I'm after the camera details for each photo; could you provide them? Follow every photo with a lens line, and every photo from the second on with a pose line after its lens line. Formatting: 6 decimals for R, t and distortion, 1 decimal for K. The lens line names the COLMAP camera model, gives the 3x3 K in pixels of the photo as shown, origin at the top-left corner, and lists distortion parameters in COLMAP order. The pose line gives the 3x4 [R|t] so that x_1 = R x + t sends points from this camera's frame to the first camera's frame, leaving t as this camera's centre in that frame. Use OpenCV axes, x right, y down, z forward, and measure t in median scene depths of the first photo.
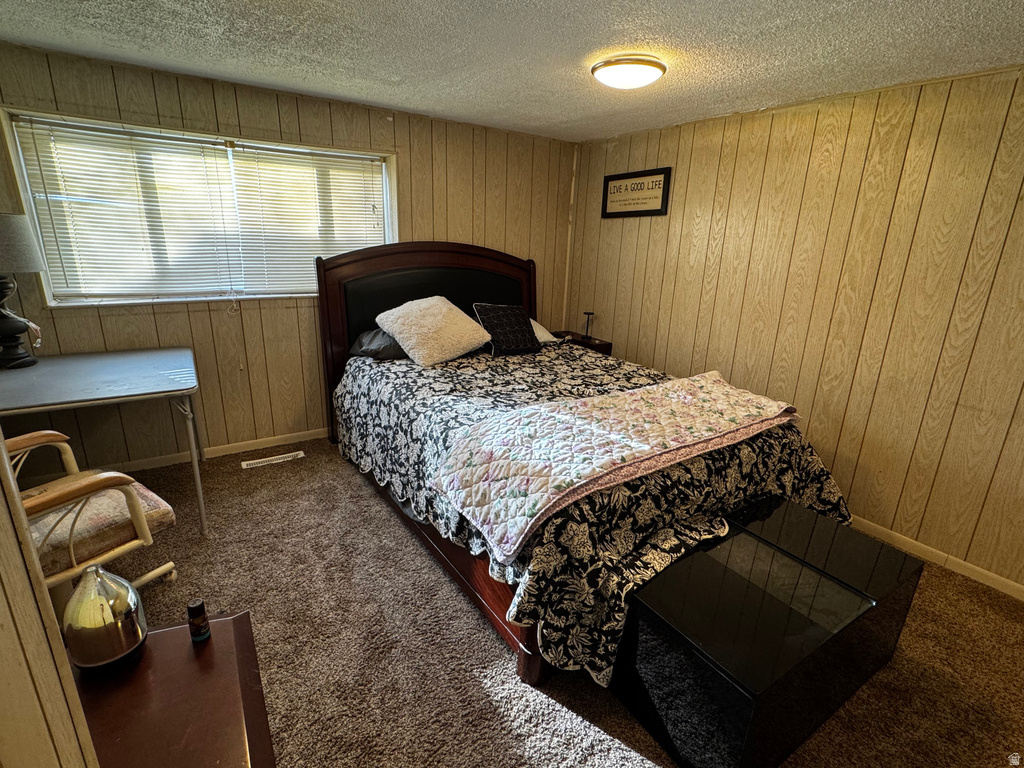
lens RADIAL K [[490.3, 0, 515.0], [0, 490.3, 384.0], [0, 0, 1]] dist [-0.003359, 0.000089]
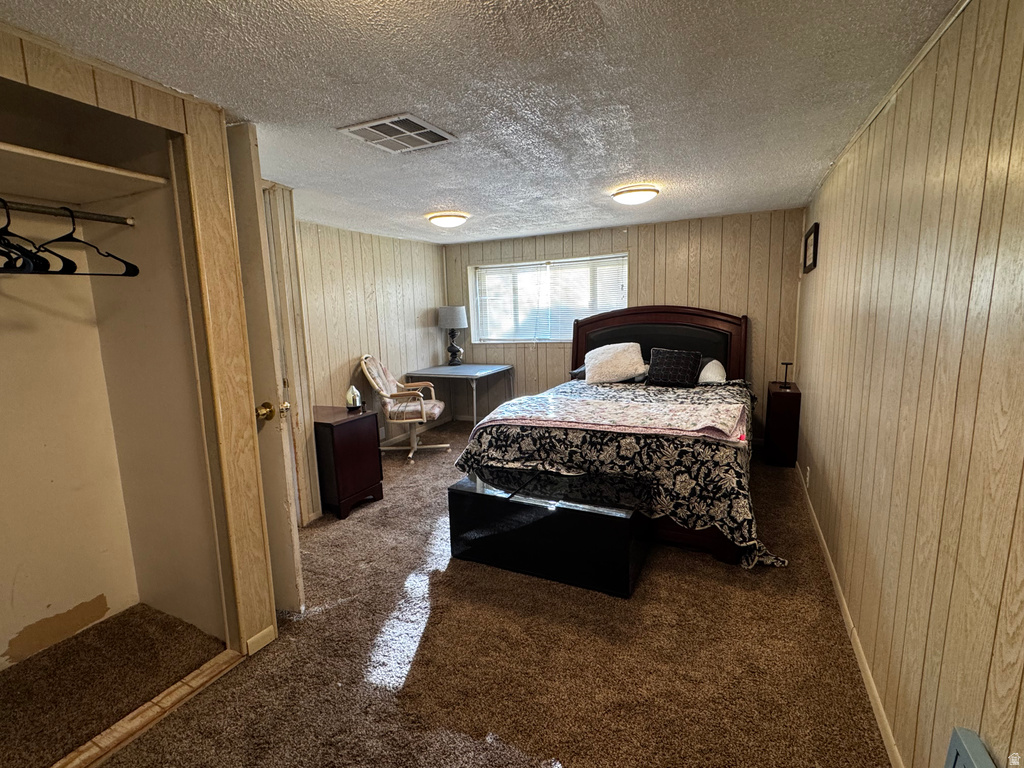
lens RADIAL K [[490.3, 0, 513.9], [0, 490.3, 389.3], [0, 0, 1]] dist [-0.003359, 0.000089]
pose [[0.505966, 0.083118, -0.858539, 1.189100], [-0.197722, 0.980019, -0.021645, 0.071457], [0.839586, 0.180704, 0.512291, -0.010070]]
